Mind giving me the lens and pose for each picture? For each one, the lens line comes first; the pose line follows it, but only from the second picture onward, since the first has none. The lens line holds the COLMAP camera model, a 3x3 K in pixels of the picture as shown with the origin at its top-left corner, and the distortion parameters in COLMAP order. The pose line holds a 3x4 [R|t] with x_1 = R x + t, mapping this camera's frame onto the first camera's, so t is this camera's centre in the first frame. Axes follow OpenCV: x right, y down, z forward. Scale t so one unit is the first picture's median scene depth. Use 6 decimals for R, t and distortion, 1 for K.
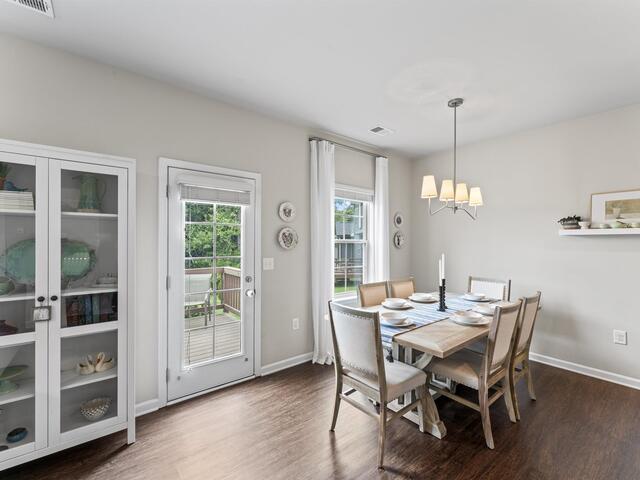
lens RADIAL K [[284.7, 0, 318.8], [0, 284.7, 241.8], [0, 0, 1]] dist [-0.002784, 0.001076]
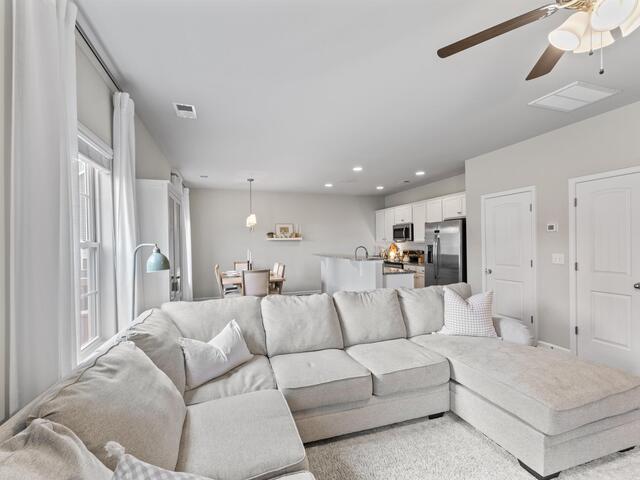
lens RADIAL K [[284.7, 0, 325.3], [0, 284.7, 245.4], [0, 0, 1]] dist [-0.002784, 0.001076]
pose [[0.334575, -0.015522, 0.942241, -1.290043], [0.010964, 0.999861, 0.012578, -0.004209], [-0.942305, 0.006122, 0.334699, -0.254672]]
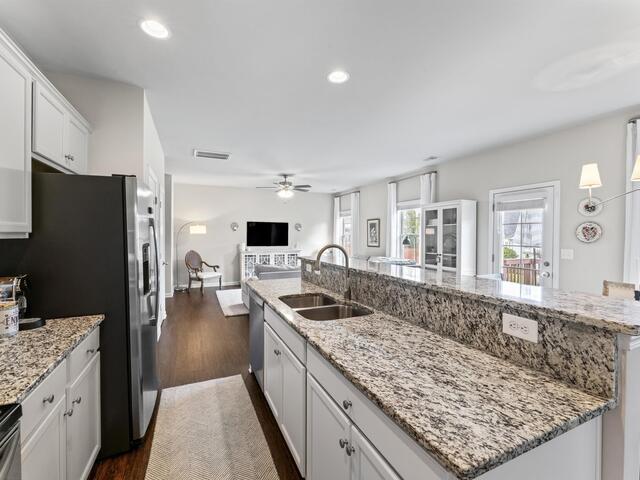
lens RADIAL K [[284.7, 0, 317.9], [0, 284.7, 238.2], [0, 0, 1]] dist [-0.002784, 0.001076]
pose [[-0.248050, 0.008865, -0.968707, 1.240603], [-0.002207, 0.999950, 0.009716, 0.002281], [0.968745, 0.004548, -0.248019, 0.297715]]
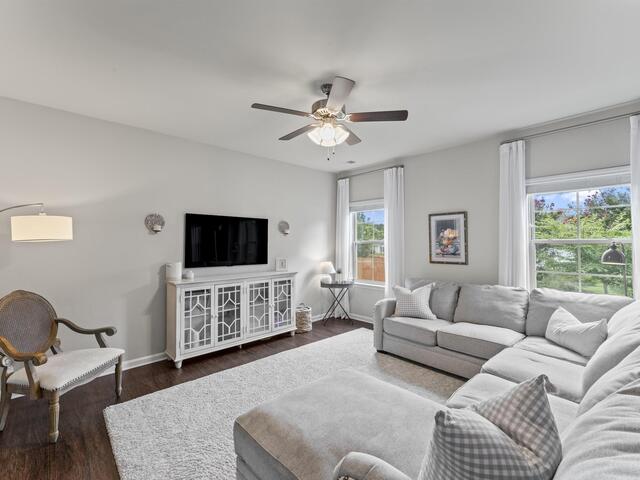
lens RADIAL K [[284.7, 0, 314.7], [0, 284.7, 234.7], [0, 0, 1]] dist [-0.002784, 0.001076]
pose [[0.077157, -0.025488, -0.996693, 0.023288], [0.001641, 0.999675, -0.025437, -0.003967], [0.997018, 0.000327, 0.077174, -0.576676]]
